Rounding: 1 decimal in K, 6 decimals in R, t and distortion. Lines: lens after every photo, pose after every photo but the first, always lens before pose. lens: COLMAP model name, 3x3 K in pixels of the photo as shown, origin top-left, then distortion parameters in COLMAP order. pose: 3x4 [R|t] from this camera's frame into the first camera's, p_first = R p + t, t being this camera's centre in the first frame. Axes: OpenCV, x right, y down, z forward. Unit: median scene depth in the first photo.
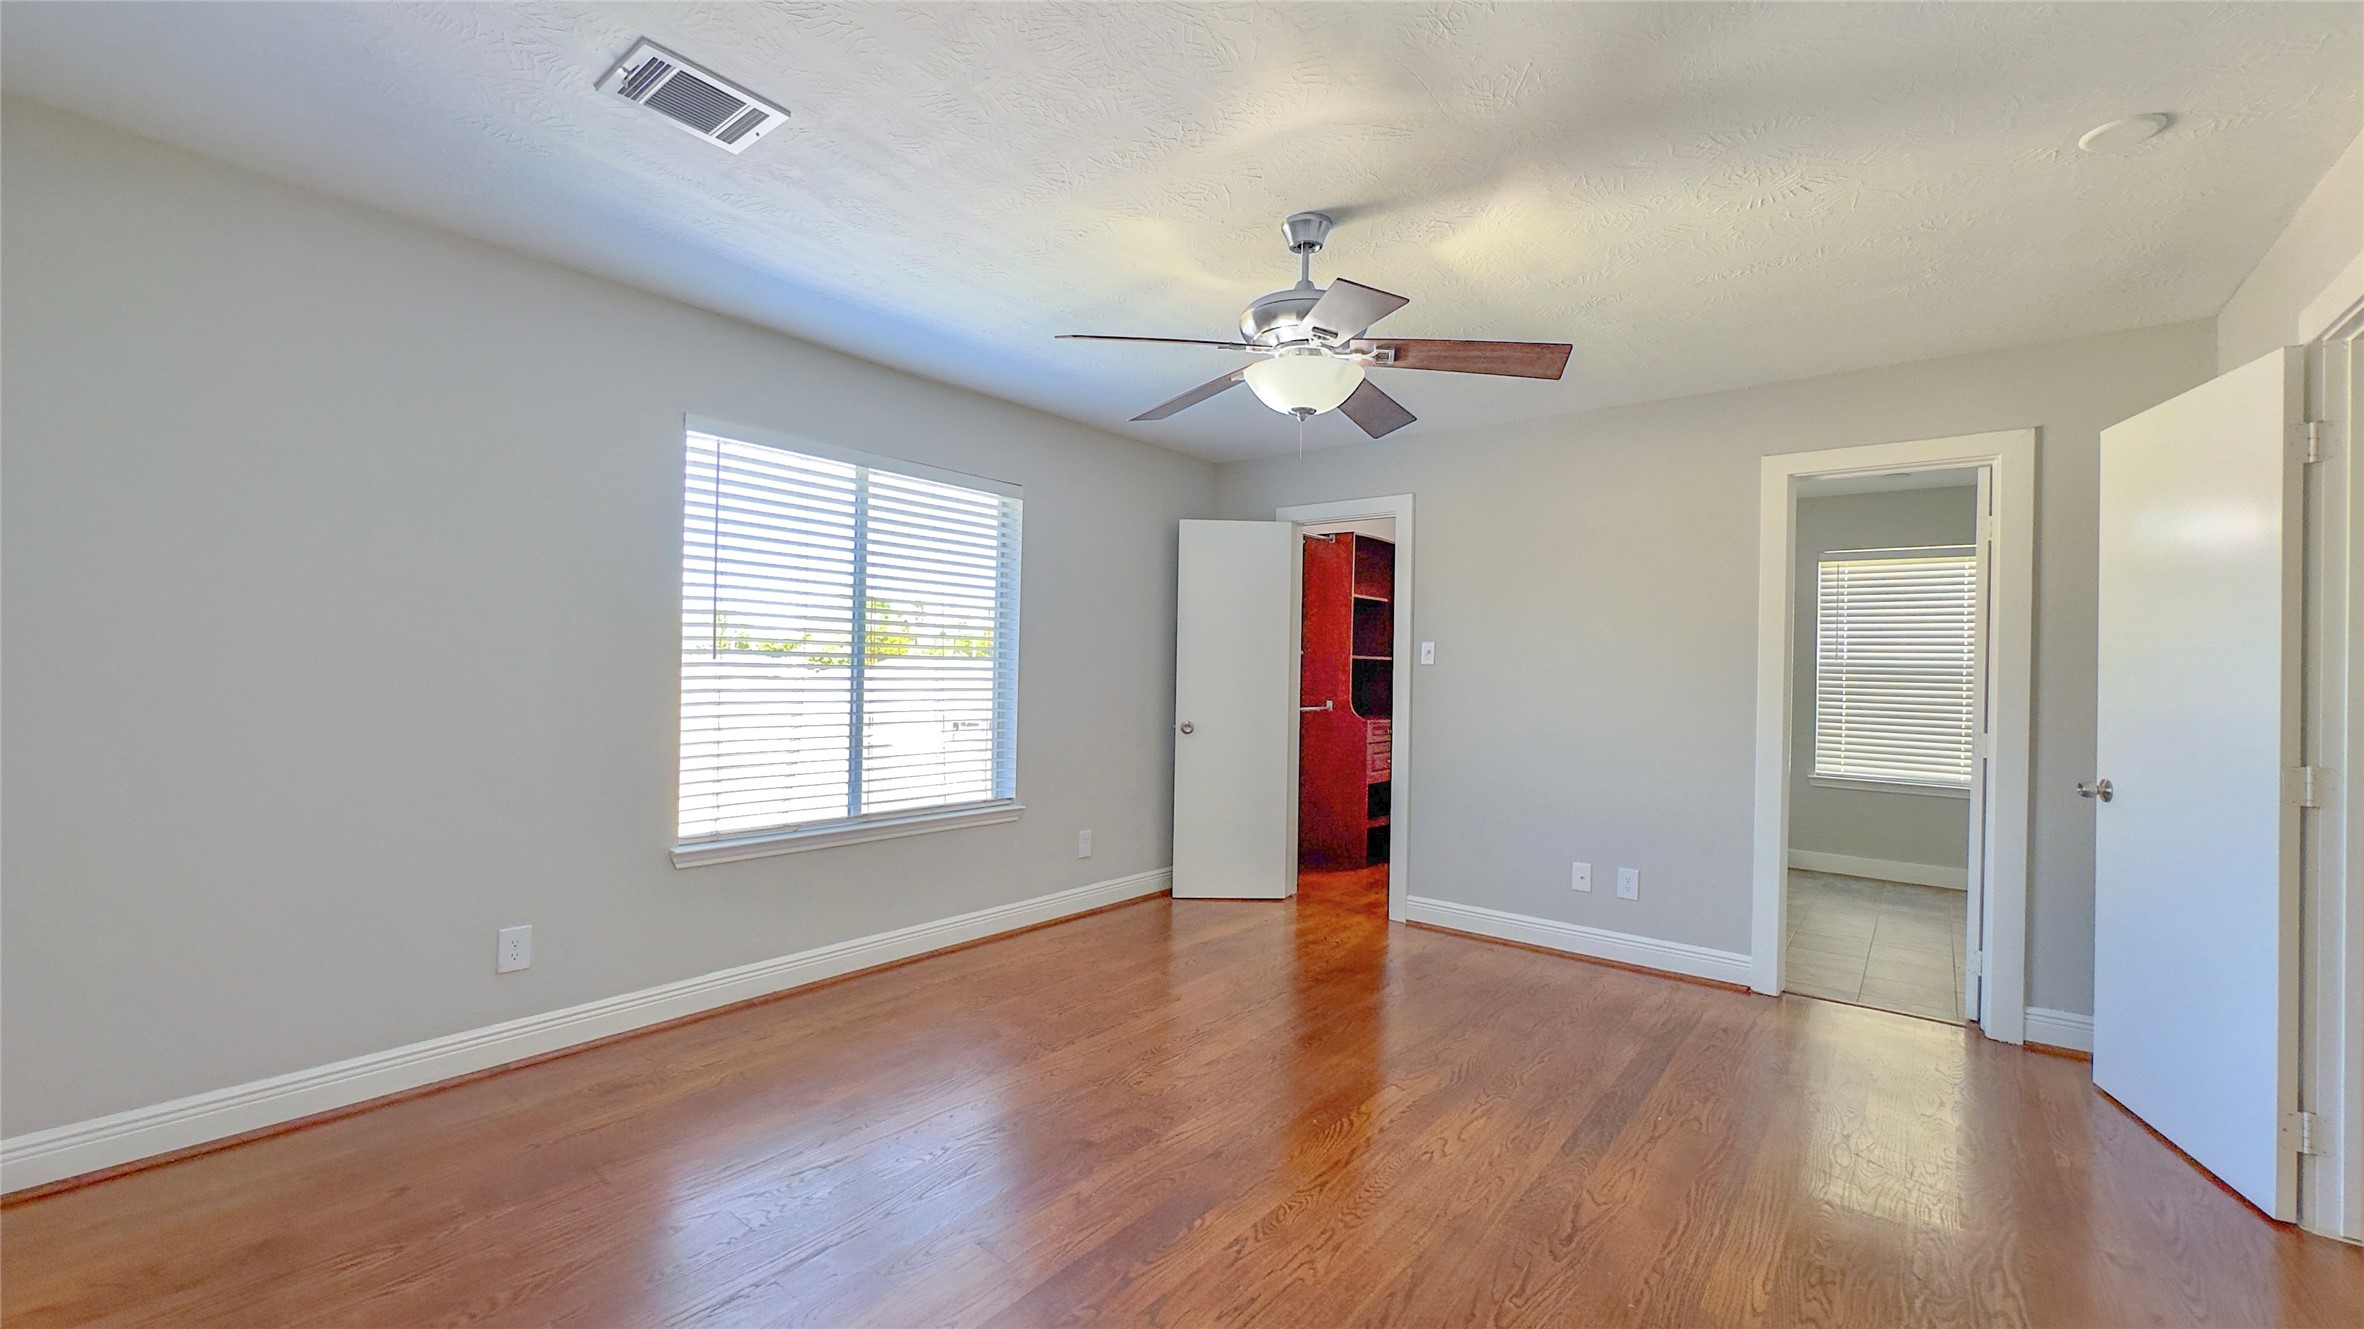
lens RADIAL K [[949.6, 0, 1178.6], [0, 949.6, 663.8], [0, 0, 1]] dist [-0.000002, 0.000157]
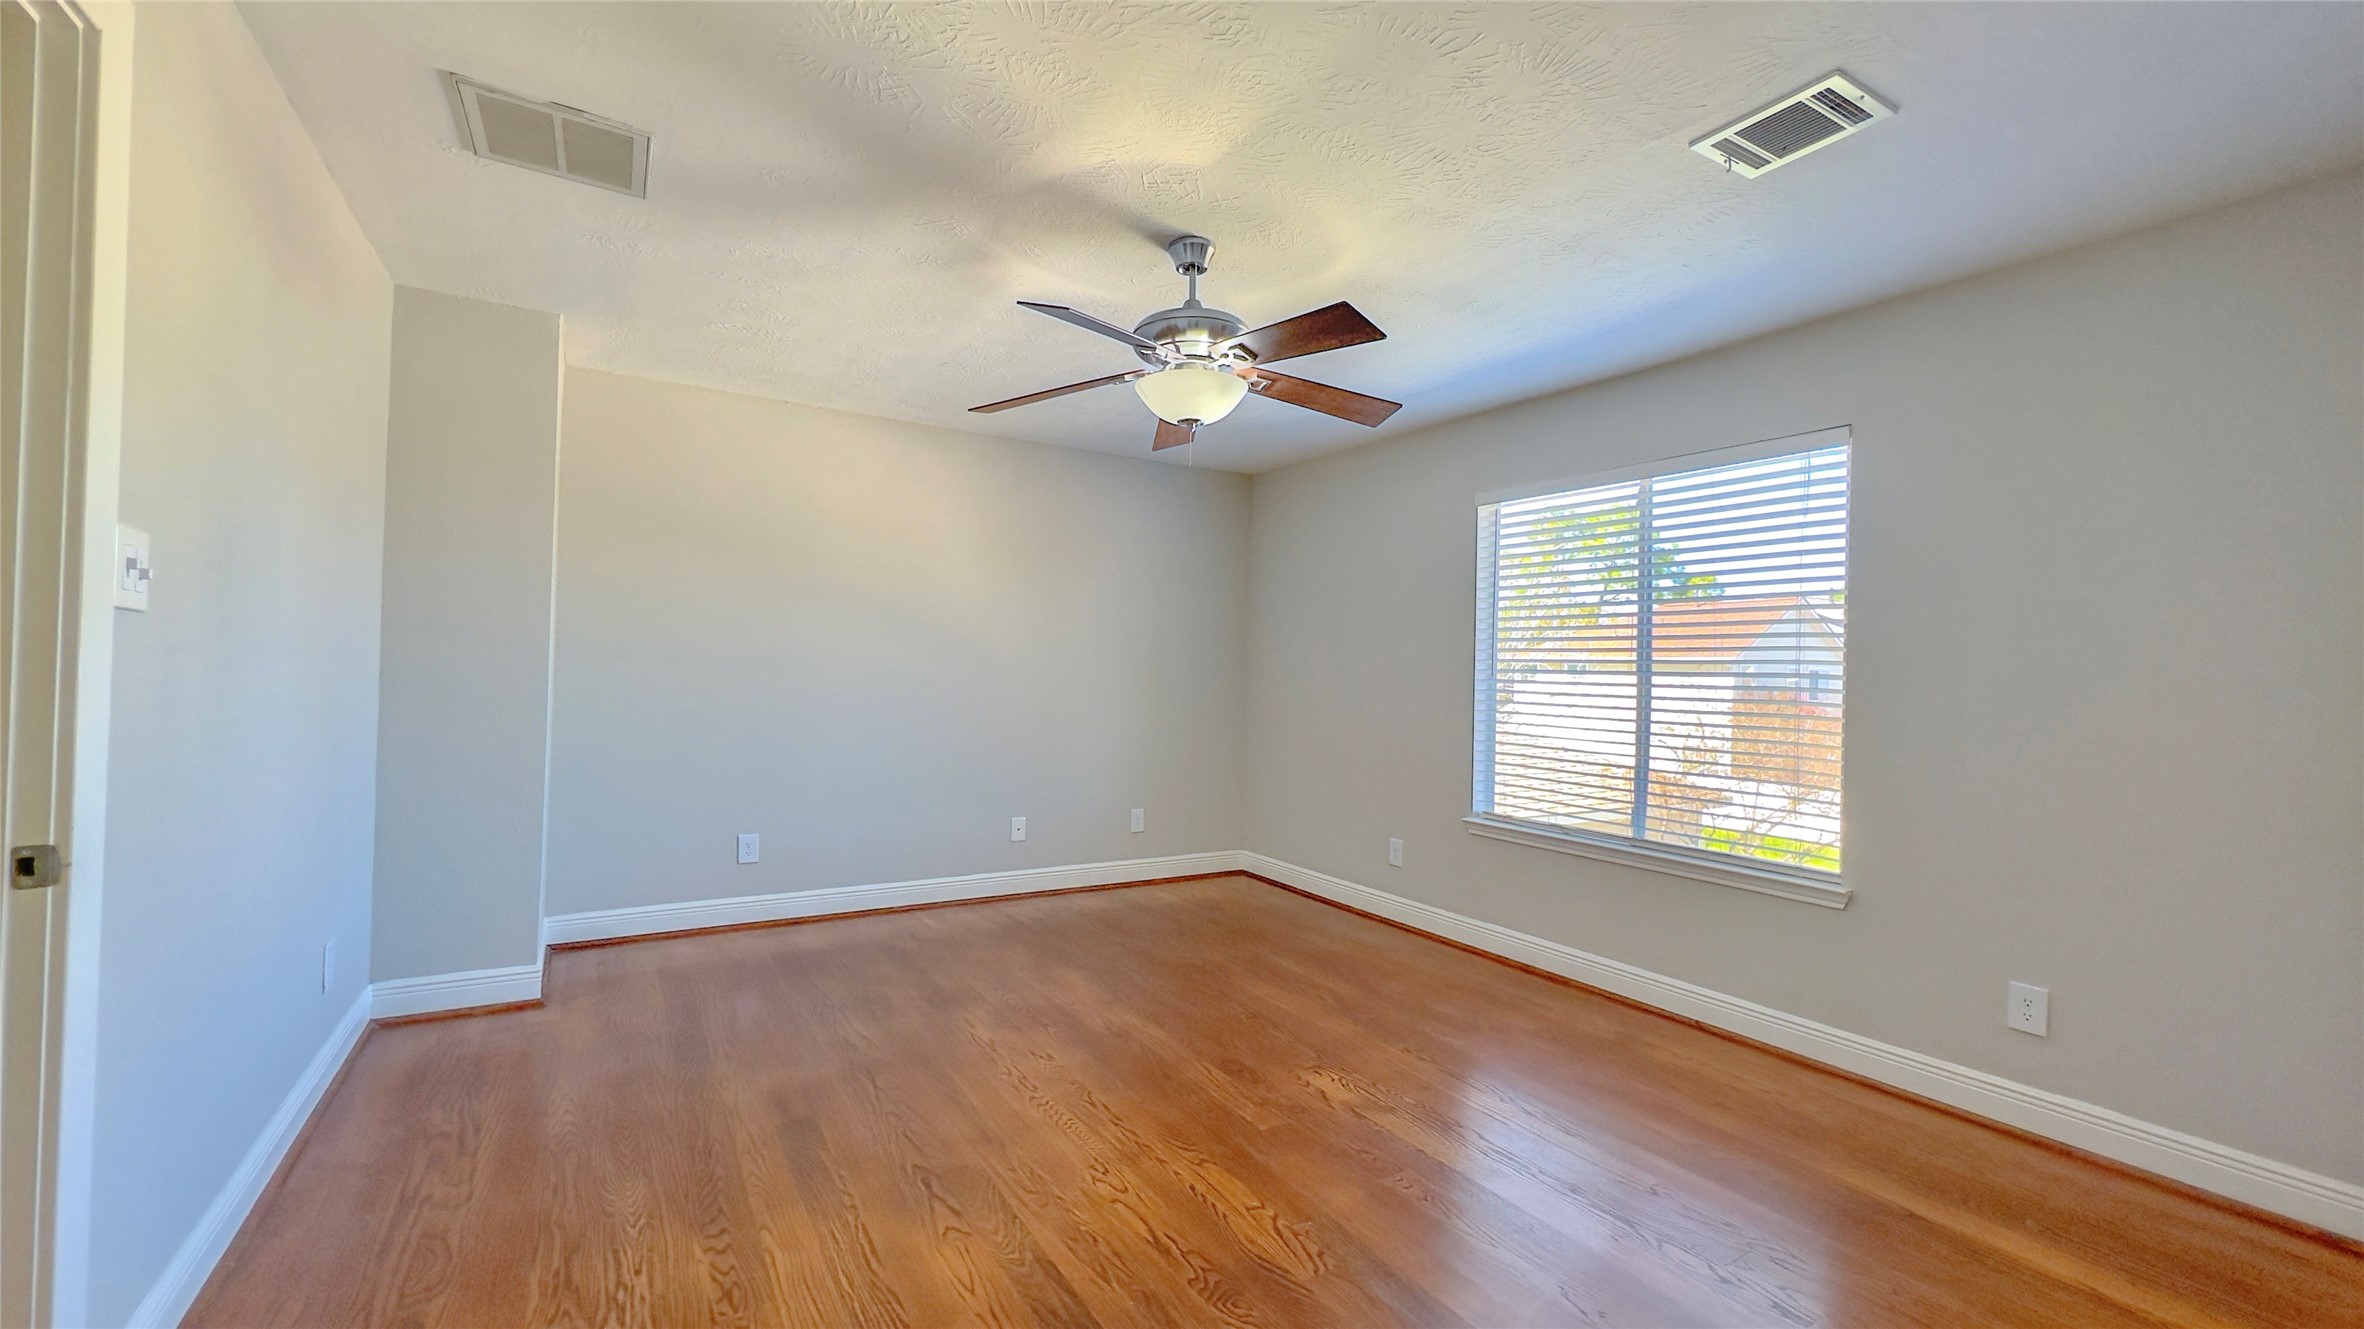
lens RADIAL K [[949.6, 0, 1178.6], [0, 949.6, 663.8], [0, 0, 1]] dist [-0.000002, 0.000157]
pose [[-0.341335, -0.036764, -0.939222, 0.779073], [-0.026926, 0.999207, -0.029327, 0.024163], [0.939556, 0.015279, -0.342055, 0.942433]]
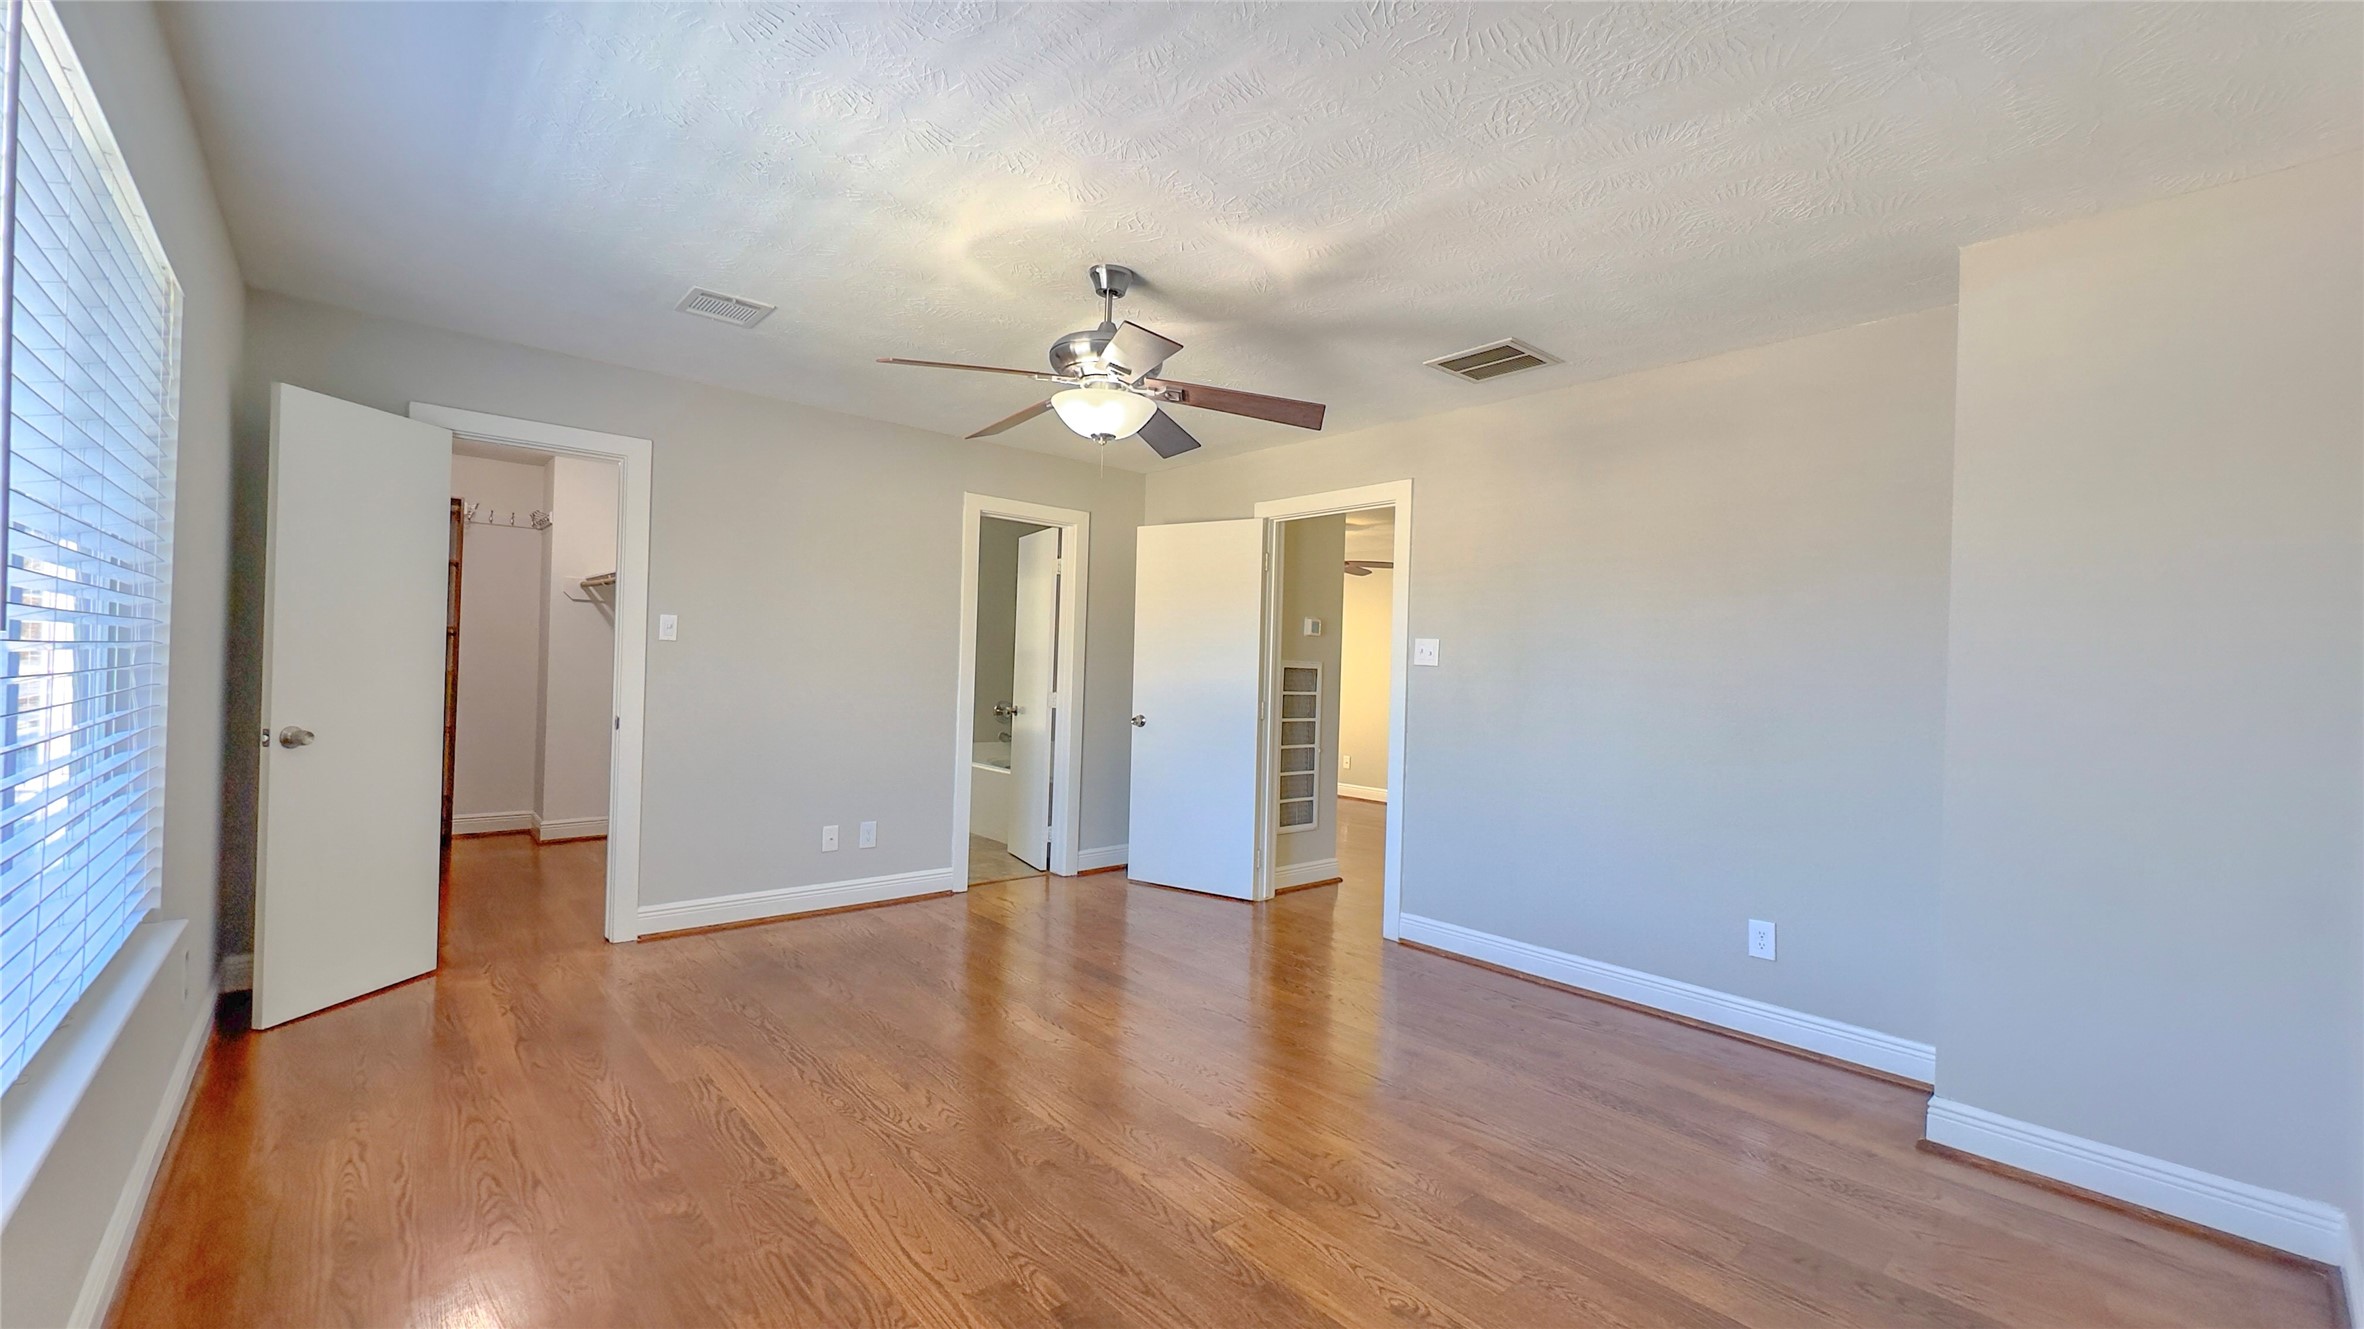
lens RADIAL K [[946.9, 0, 1189.8], [0, 946.9, 677.2], [0, 0, 1]] dist [-0.002174, -0.000116]
pose [[0.161735, -0.026465, 0.986479, -0.675647], [-0.033805, 0.998905, 0.032341, -0.012640], [-0.986255, -0.038579, 0.160663, 0.490727]]
